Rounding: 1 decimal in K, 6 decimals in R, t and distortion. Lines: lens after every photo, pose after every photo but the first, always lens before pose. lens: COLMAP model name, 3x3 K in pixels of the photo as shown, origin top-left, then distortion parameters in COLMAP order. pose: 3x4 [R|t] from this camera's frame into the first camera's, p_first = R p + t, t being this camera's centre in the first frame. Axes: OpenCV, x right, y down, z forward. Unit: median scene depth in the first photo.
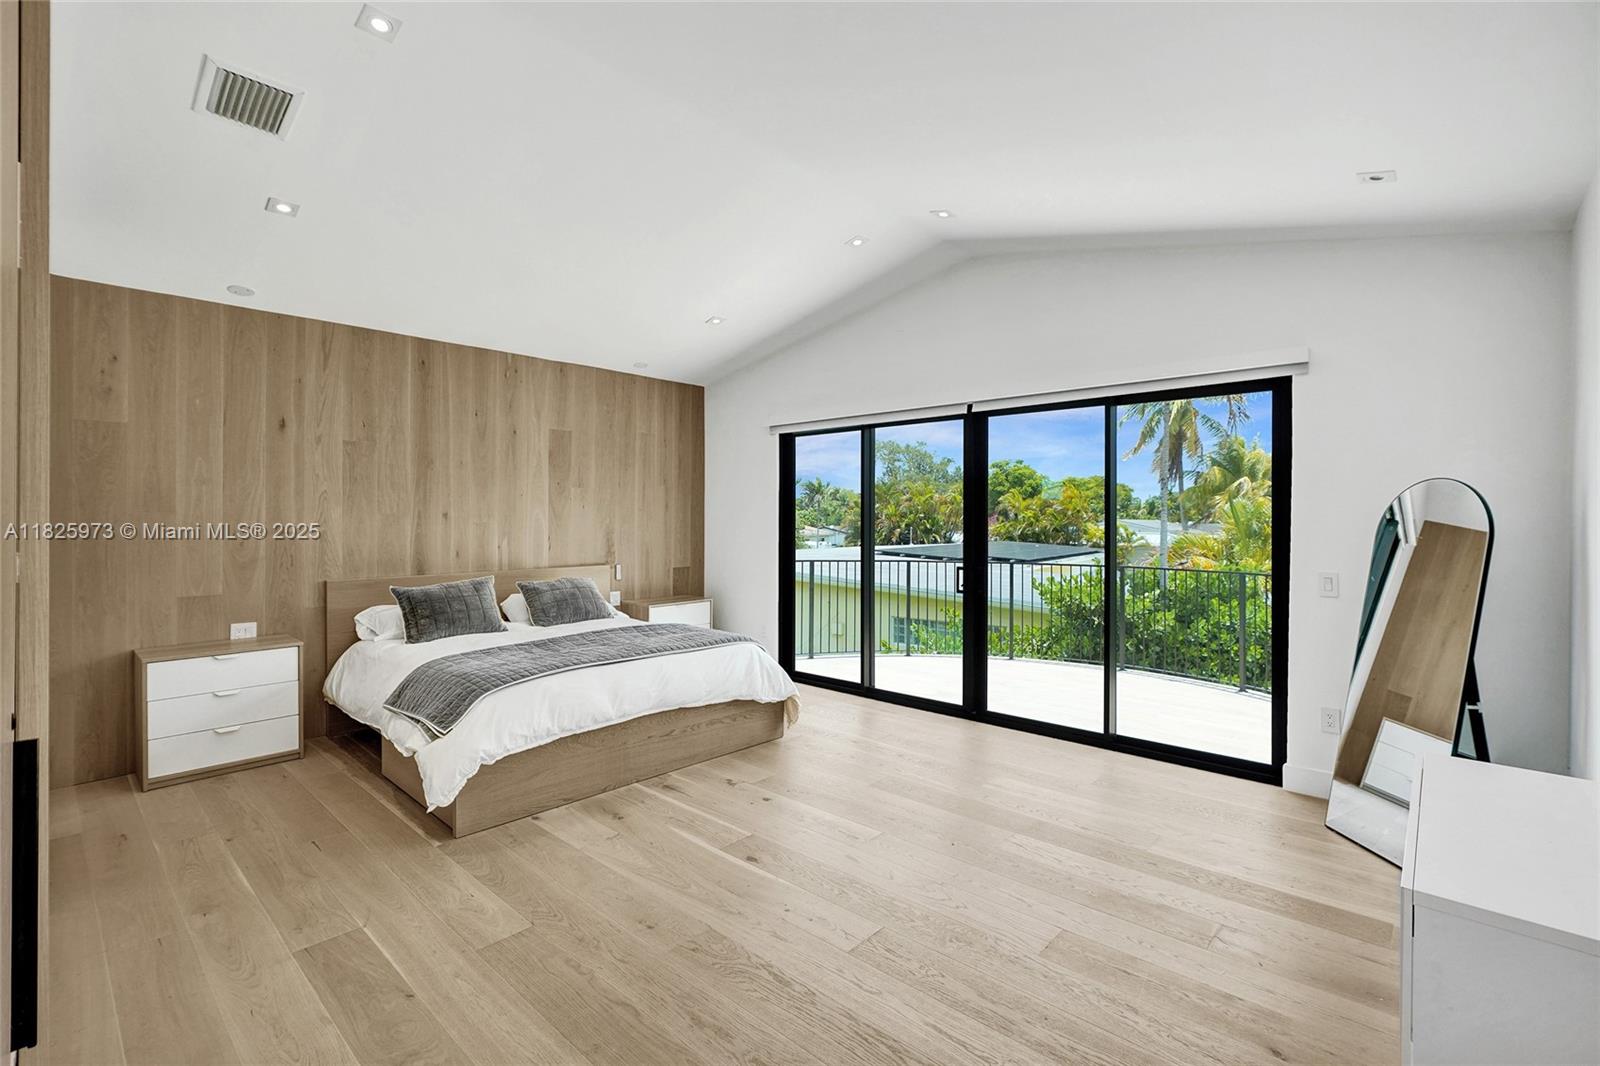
lens RADIAL K [[711.5, 0, 792.6], [0, 711.5, 523.9], [0, 0, 1]] dist [-0.006291, 0.004471]
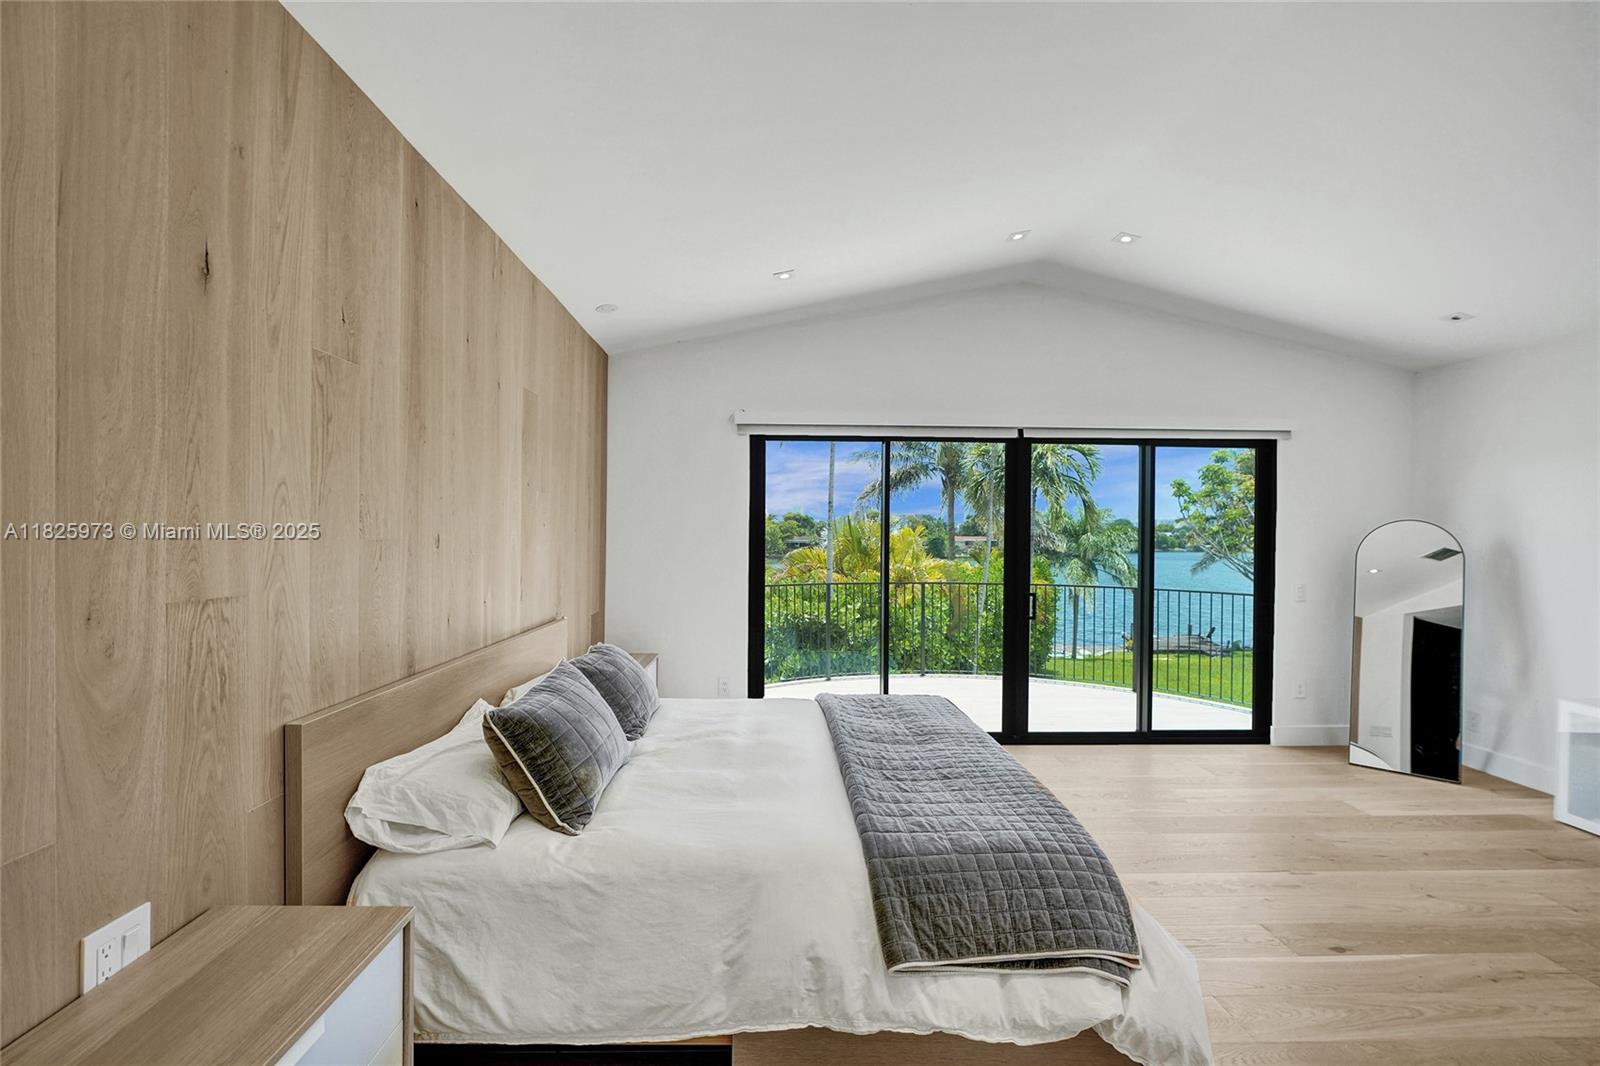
lens RADIAL K [[711.5, 0, 790.0], [0, 711.5, 547.9], [0, 0, 1]] dist [-0.006291, 0.004471]
pose [[0.708705, -0.008902, 0.705449, -0.718216], [0.000370, 0.999925, 0.012245, -0.015456], [-0.705505, -0.008417, 0.708655, 0.548814]]
